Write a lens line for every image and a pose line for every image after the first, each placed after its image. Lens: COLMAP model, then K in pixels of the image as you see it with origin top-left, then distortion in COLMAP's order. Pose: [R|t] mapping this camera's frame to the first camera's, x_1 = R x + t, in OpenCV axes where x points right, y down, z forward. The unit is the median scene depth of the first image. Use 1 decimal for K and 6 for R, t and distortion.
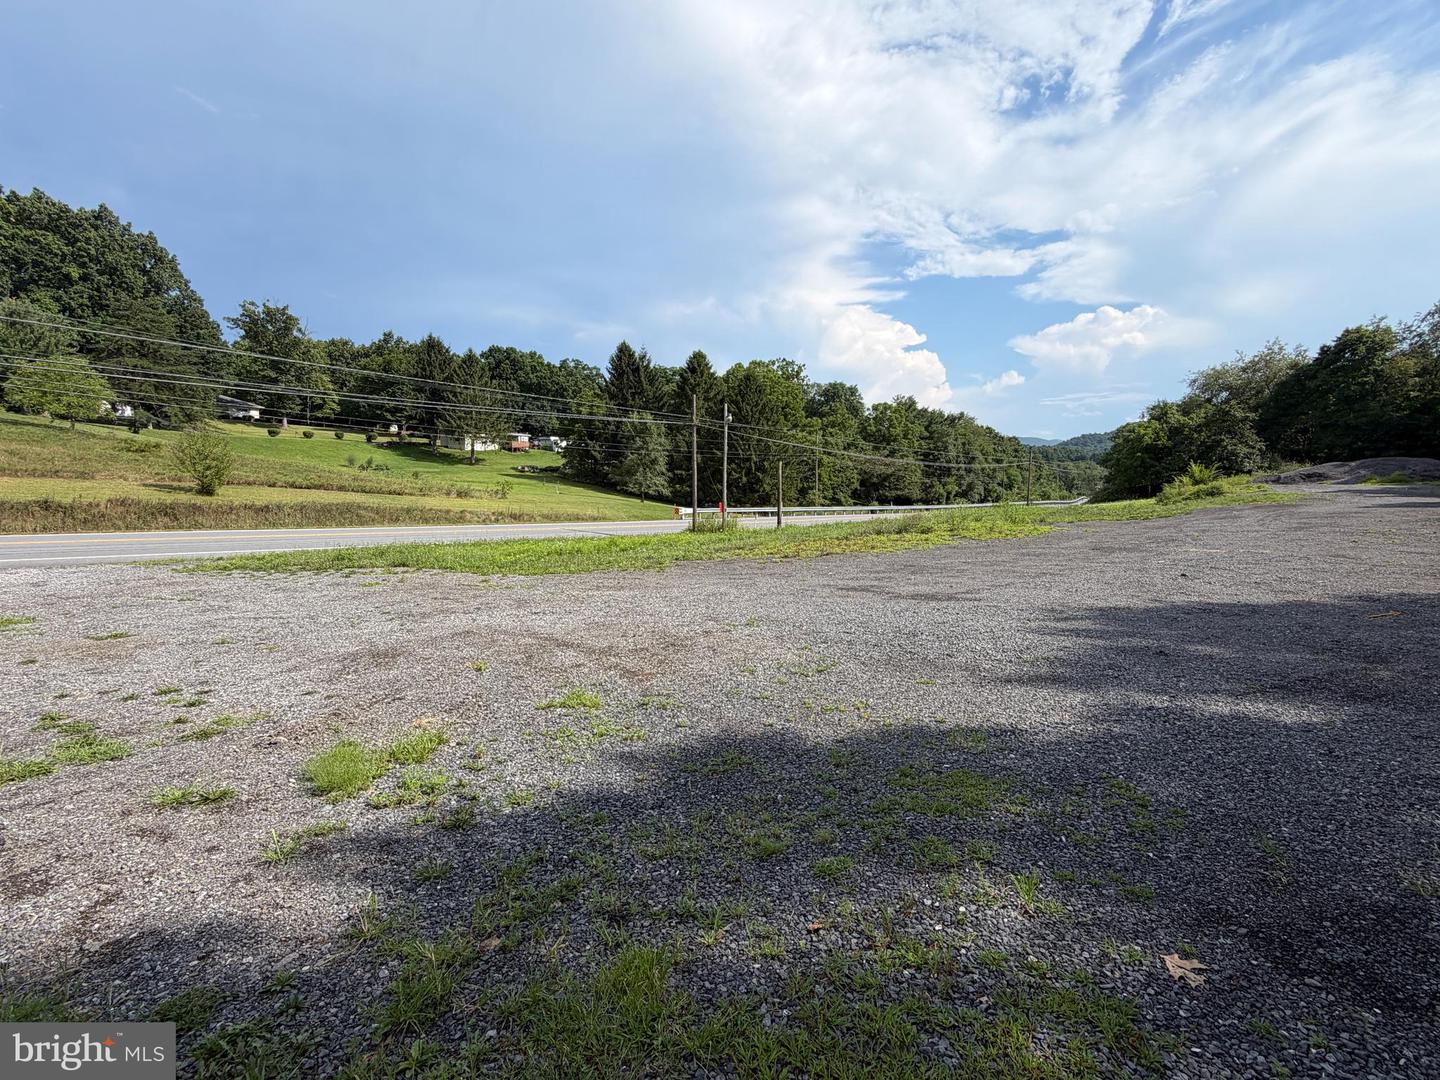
lens RADIAL K [[700.9, 0, 720.6], [0, 700.9, 537.6], [0, 0, 1]] dist [-0.001319, -0.000176]
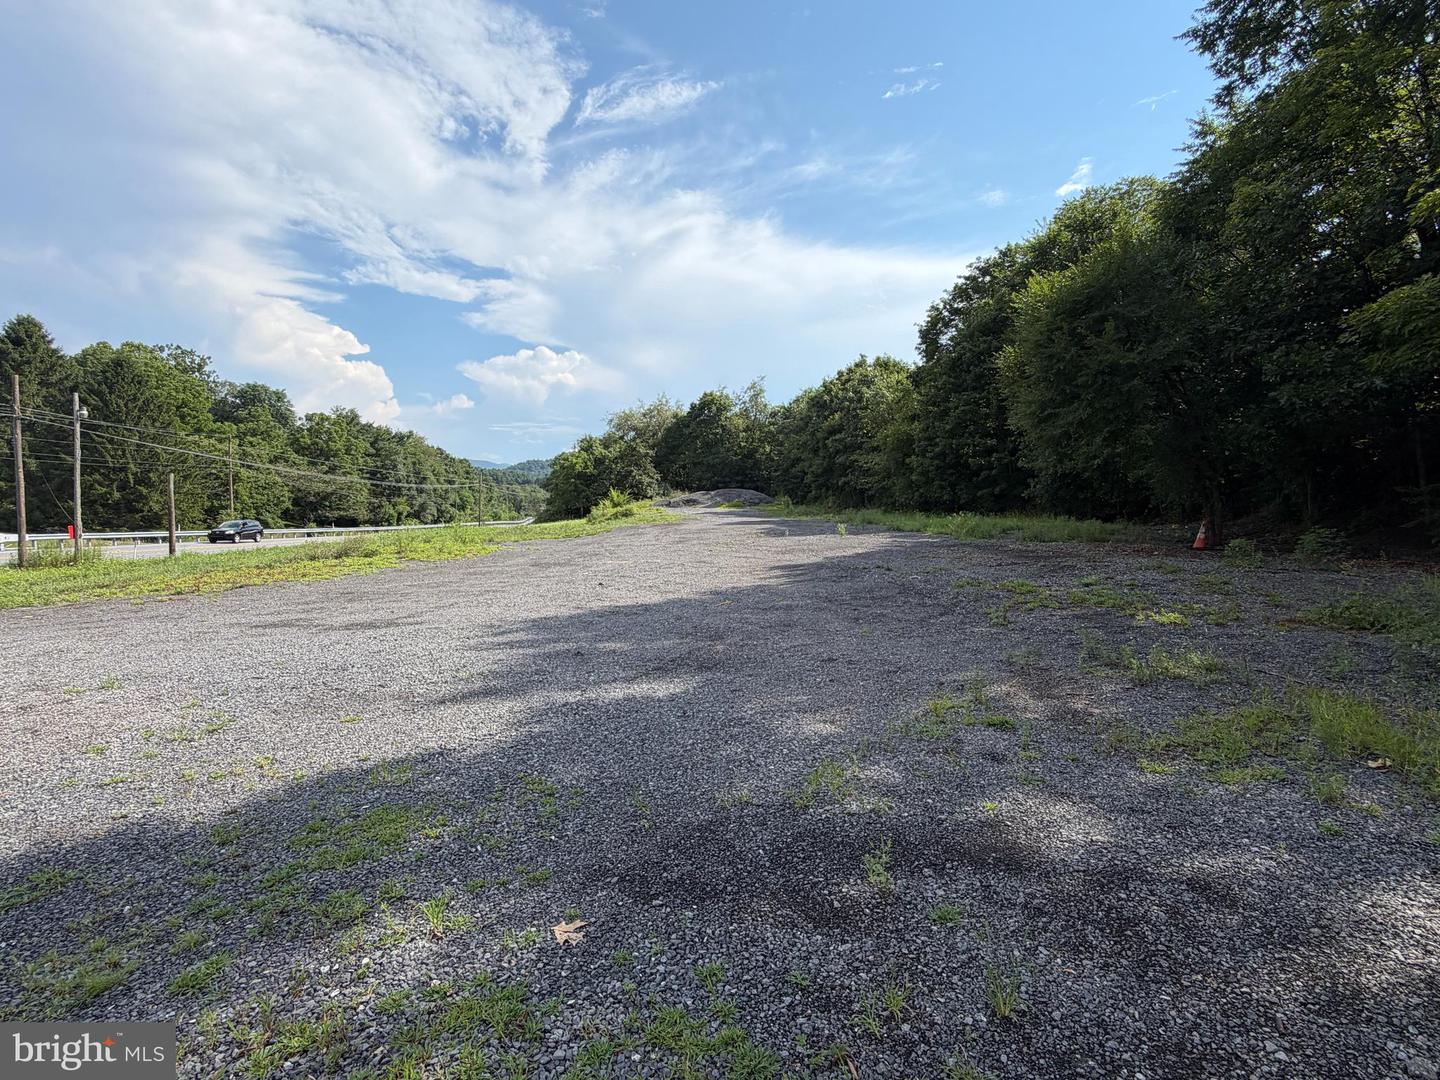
lens RADIAL K [[700.9, 0, 720.6], [0, 700.9, 537.6], [0, 0, 1]] dist [-0.001319, -0.000176]
pose [[0.737256, -0.020633, 0.675299, 0.002904], [0.040633, 0.999078, -0.013835, 0.000044], [-0.674391, 0.037639, 0.737415, -0.000960]]
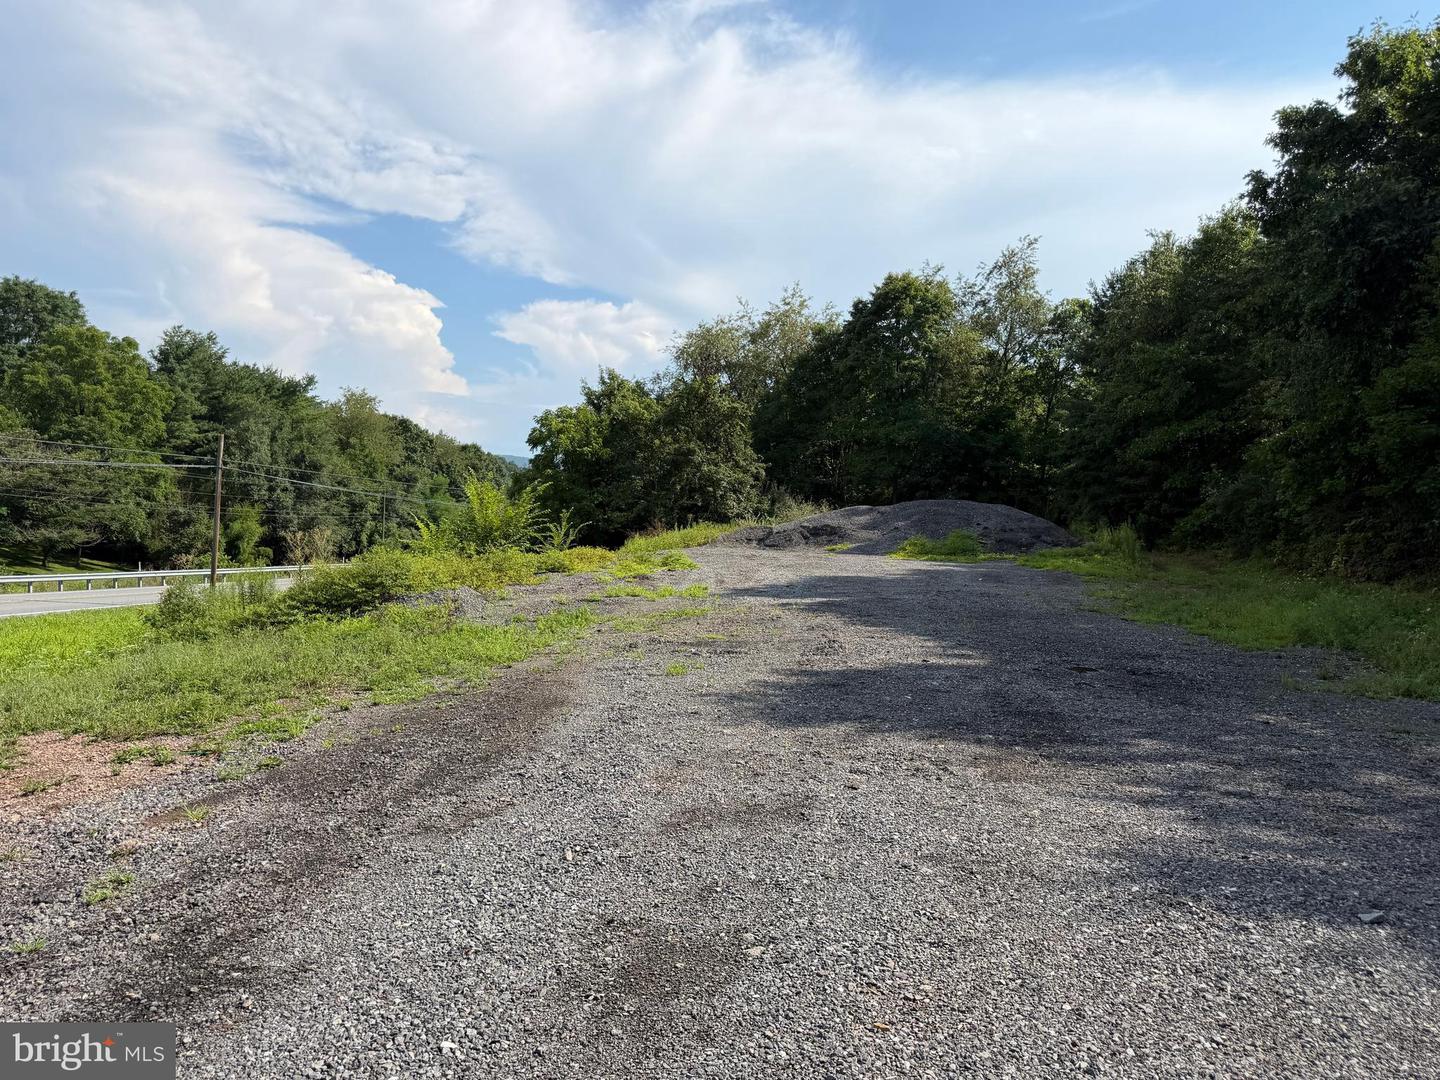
lens RADIAL K [[1026.6, 0, 712.1], [0, 1026.6, 538.7], [0, 0, 1]] dist [0.140547, -0.157150]
pose [[0.858400, 0.030168, 0.512093, 0.389495], [-0.001366, 0.998400, -0.056527, -0.040528], [-0.512979, 0.047823, 0.857068, 0.407438]]
